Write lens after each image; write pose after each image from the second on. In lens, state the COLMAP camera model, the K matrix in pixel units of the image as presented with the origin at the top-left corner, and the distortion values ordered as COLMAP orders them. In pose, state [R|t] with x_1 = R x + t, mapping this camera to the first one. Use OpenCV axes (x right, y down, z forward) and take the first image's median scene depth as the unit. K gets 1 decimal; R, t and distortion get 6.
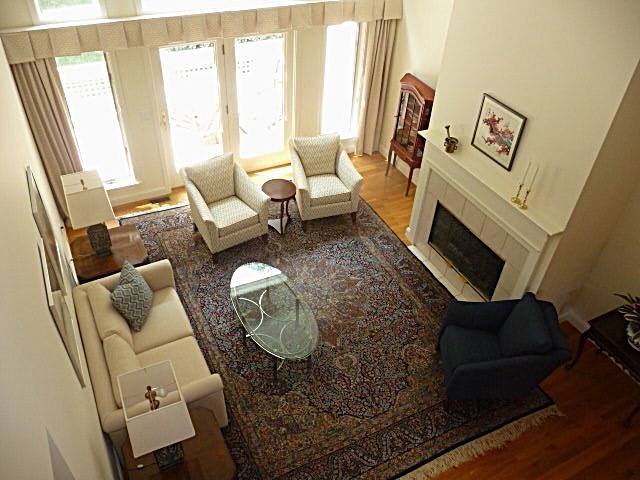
lens RADIAL K [[522.2, 0, 321.9], [0, 522.2, 239.0], [0, 0, 1]] dist [-0.037012, 0.029899]
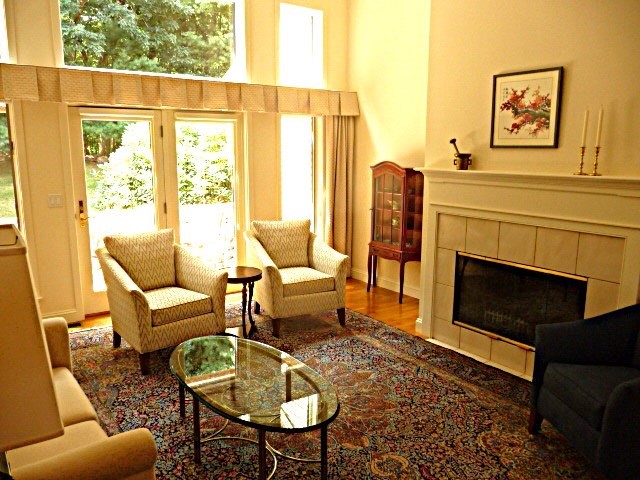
lens RADIAL K [[522.2, 0, 317.1], [0, 522.2, 242.2], [0, 0, 1]] dist [-0.037012, 0.029899]
pose [[0.988674, -0.075125, 0.129924, -0.068938], [0.128670, 0.869914, -0.476124, 0.240521], [-0.077253, 0.487448, 0.869728, 0.362655]]
